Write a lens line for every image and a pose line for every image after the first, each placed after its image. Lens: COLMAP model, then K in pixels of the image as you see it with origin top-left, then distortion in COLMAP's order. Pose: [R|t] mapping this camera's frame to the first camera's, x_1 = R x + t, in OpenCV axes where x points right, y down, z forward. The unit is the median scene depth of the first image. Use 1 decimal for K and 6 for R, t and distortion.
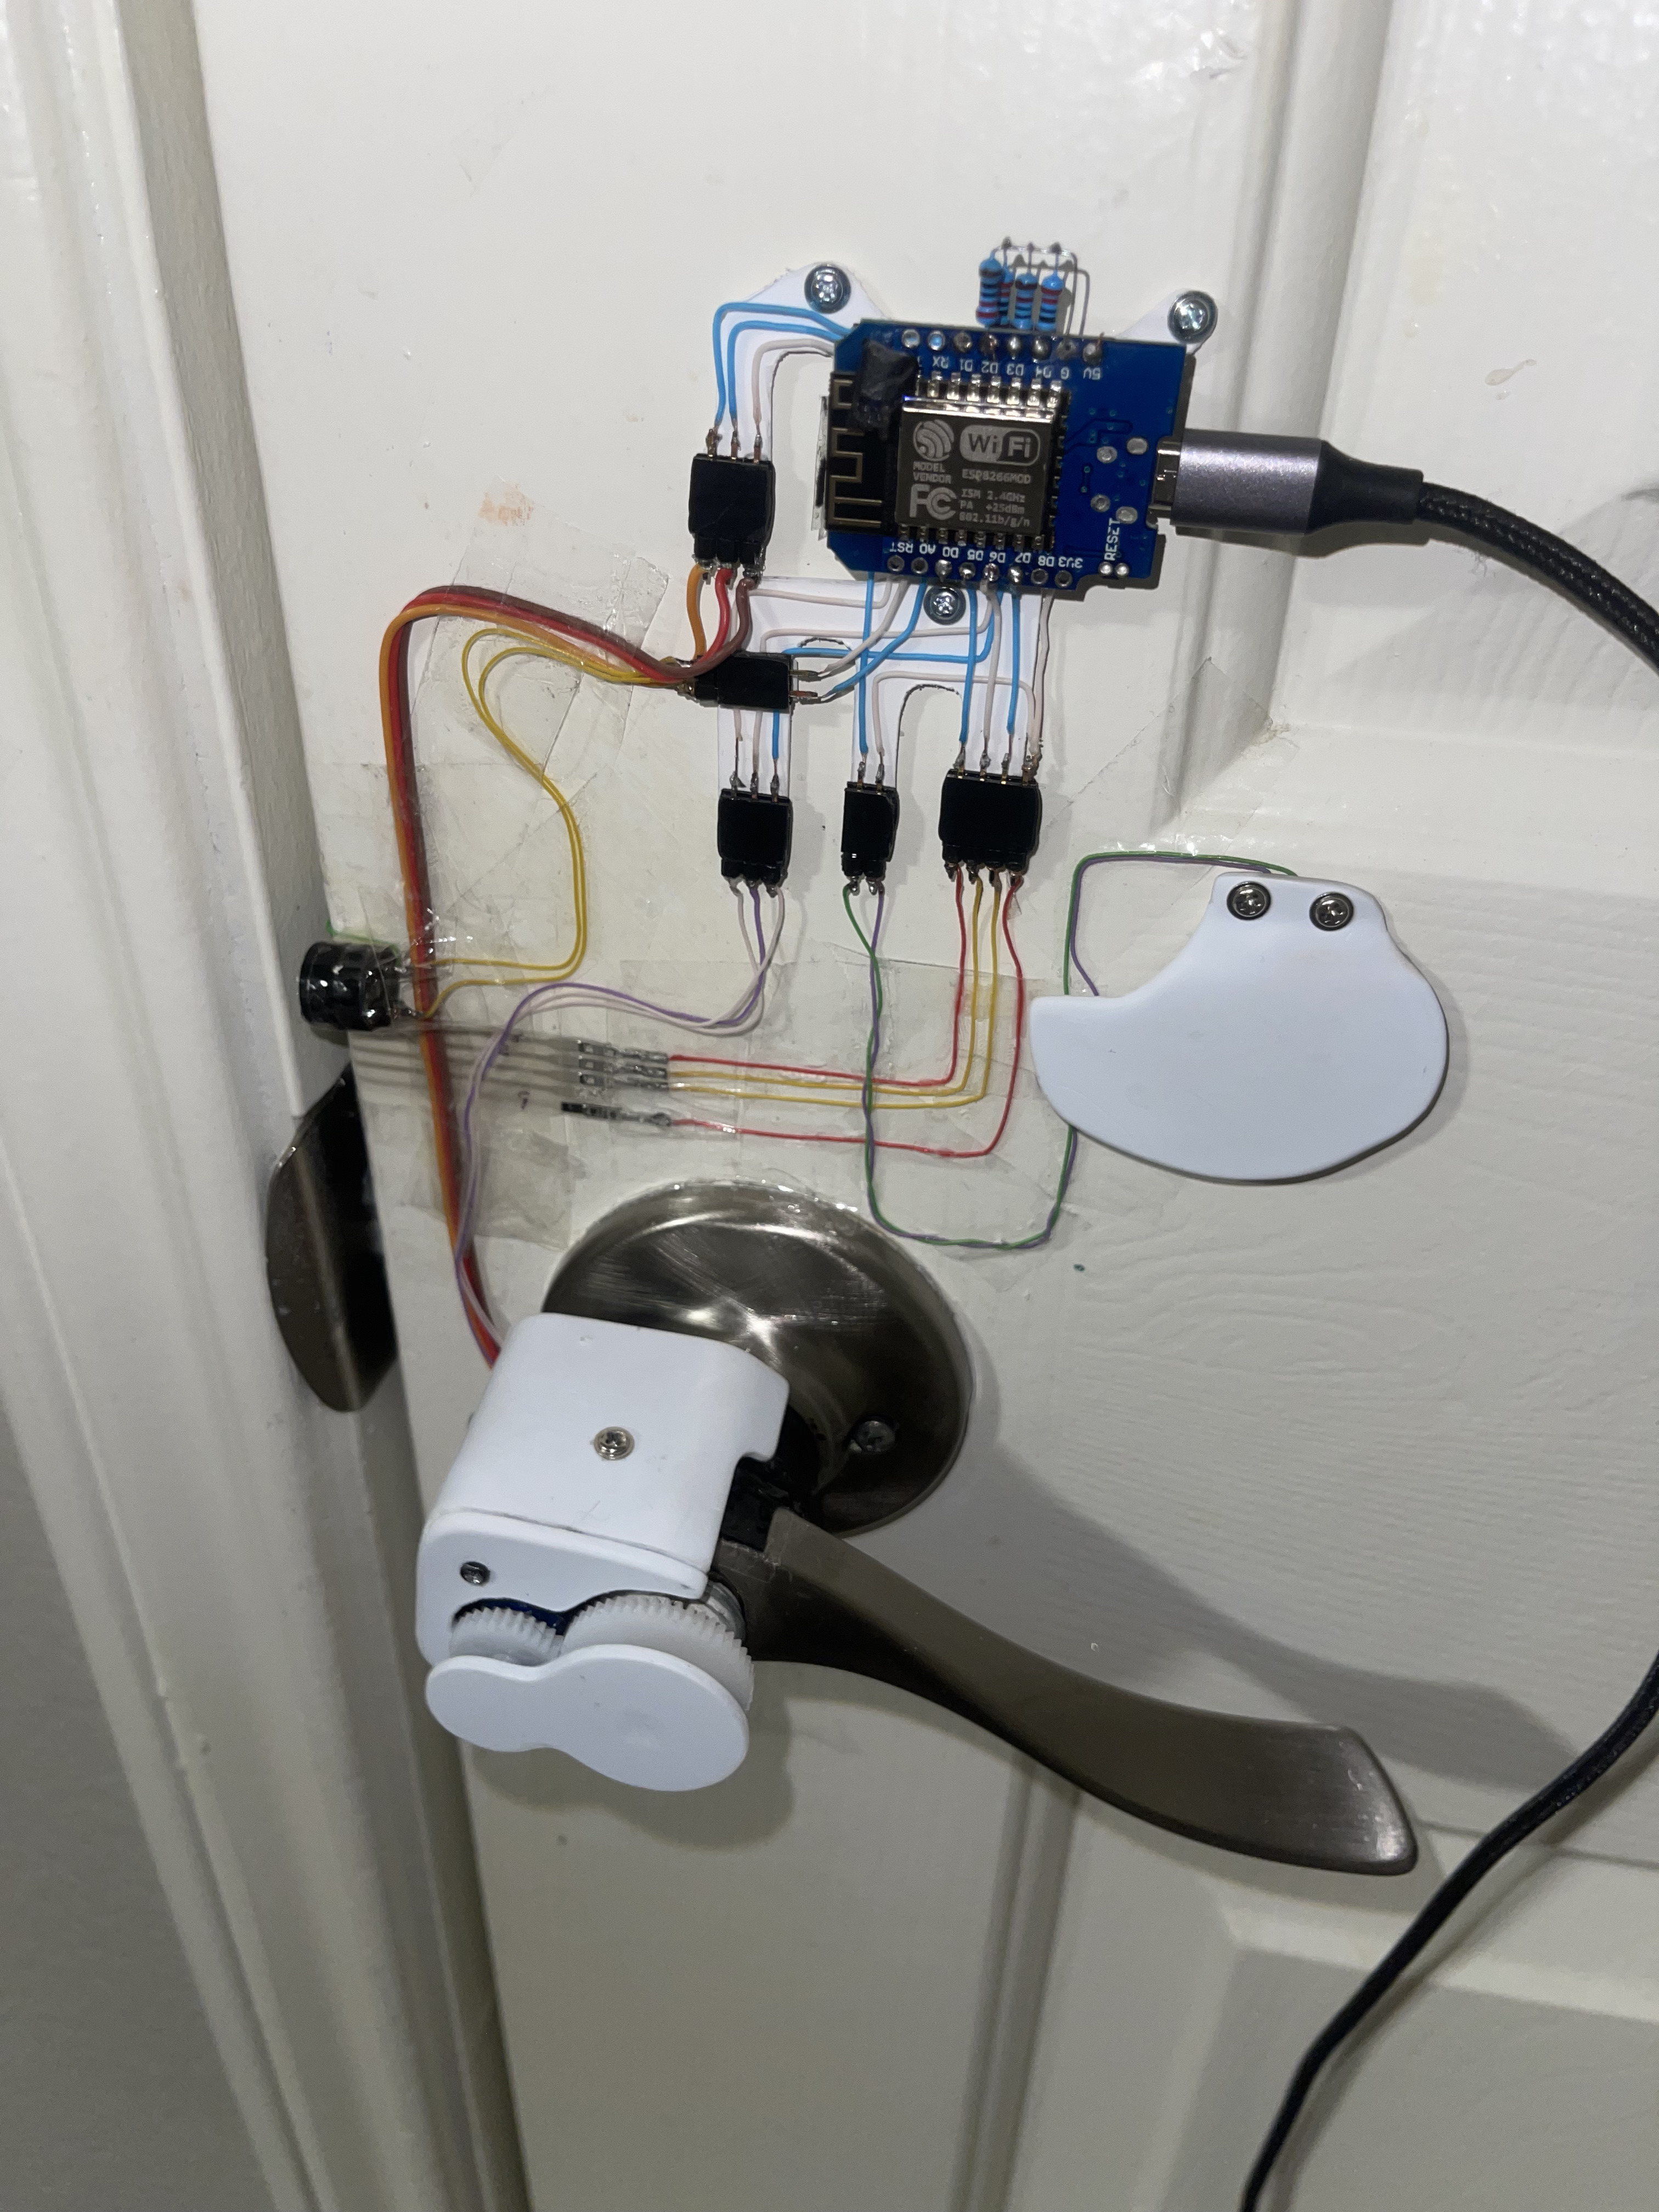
lens RADIAL K [[1689.1, 0, 829.5], [0, 1689.1, 1106.0], [0, 0, 1]] dist [0.007572, 0.002639]
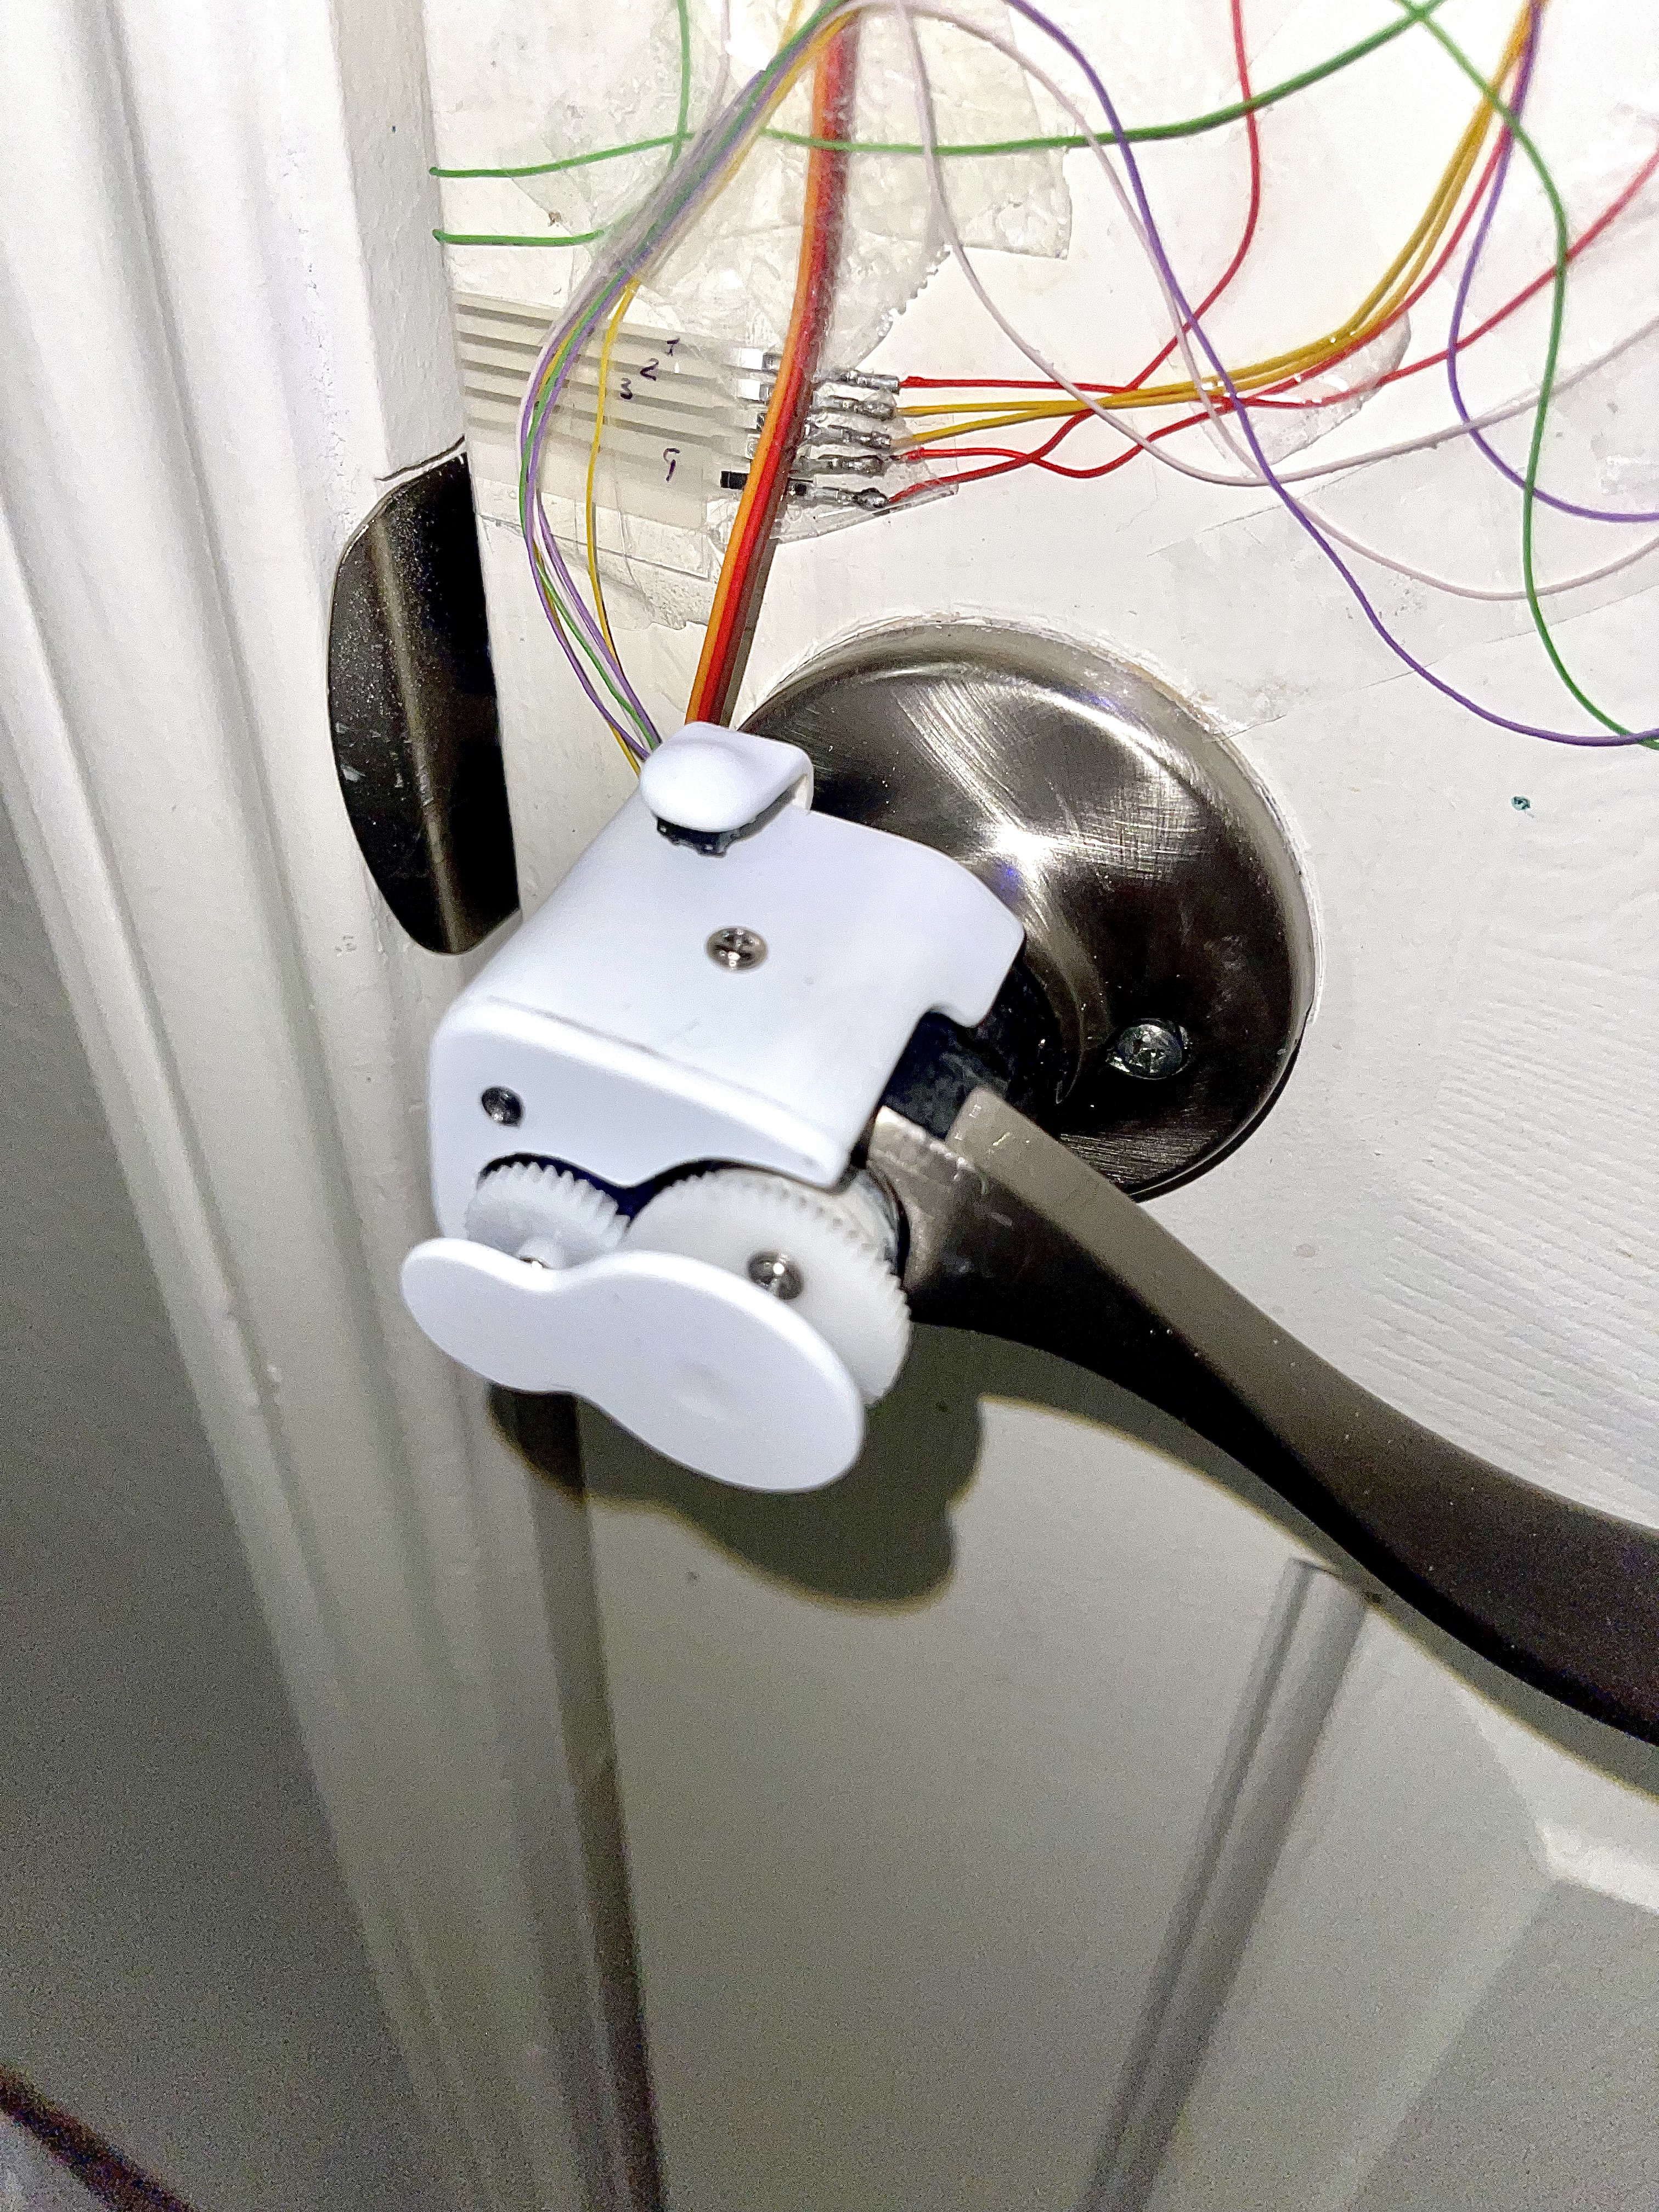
lens RADIAL K [[1659.1, 0, 829.5], [0, 1659.1, 1106.0], [0, 0, 1]] dist [-0.027677, 0.000334]
pose [[0.973868, 0.138367, -0.180097, 0.031573], [-0.121759, 0.987482, 0.100270, 0.220761], [0.191716, -0.075722, 0.978525, 0.445216]]
